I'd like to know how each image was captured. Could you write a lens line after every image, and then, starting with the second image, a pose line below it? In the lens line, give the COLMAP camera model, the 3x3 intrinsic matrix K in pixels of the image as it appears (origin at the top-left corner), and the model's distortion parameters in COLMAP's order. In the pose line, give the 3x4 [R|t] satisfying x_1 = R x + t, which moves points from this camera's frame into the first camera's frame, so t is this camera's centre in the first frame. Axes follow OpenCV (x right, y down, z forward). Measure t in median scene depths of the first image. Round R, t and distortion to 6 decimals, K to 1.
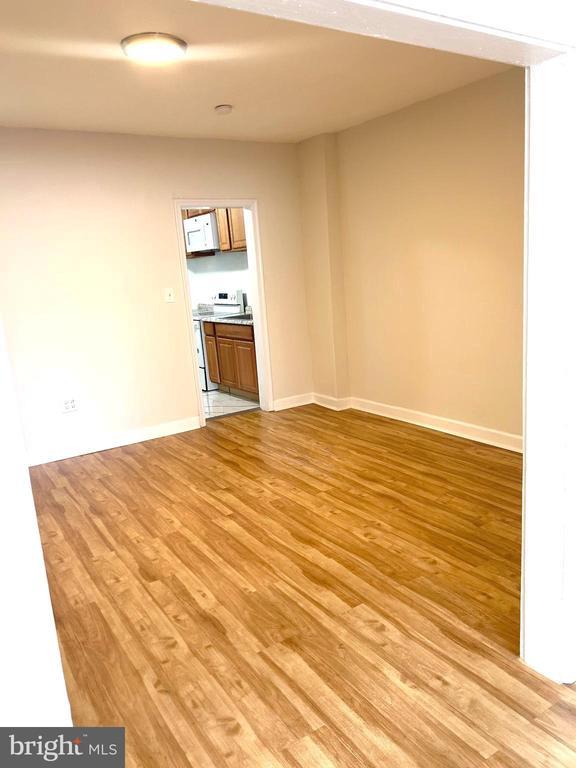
lens RADIAL K [[590.2, 0, 281.1], [0, 590.2, 390.1], [0, 0, 1]] dist [0.088508, -0.036281]
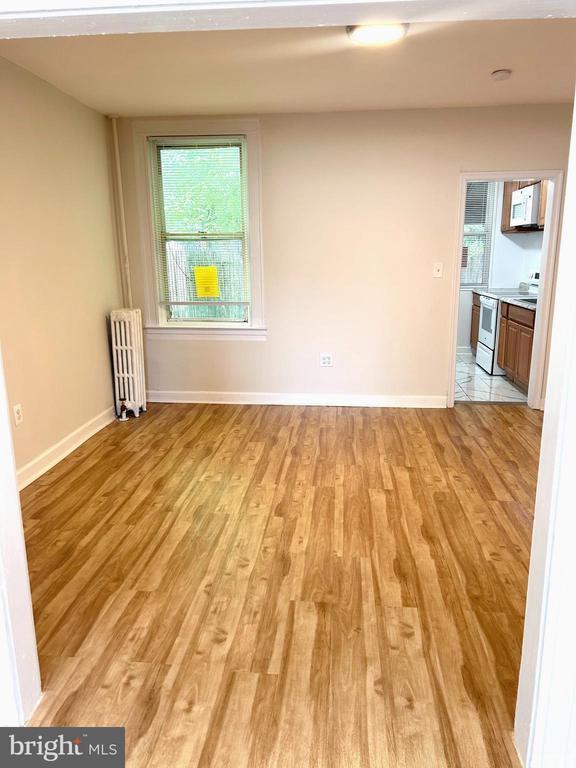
lens RADIAL K [[590.2, 0, 281.5], [0, 590.2, 382.5], [0, 0, 1]] dist [0.088508, -0.036281]
pose [[0.782103, 0.203638, -0.588937, 0.369315], [-0.182186, 0.978527, 0.096407, -0.038368], [0.595922, 0.031896, 0.802409, 0.075254]]
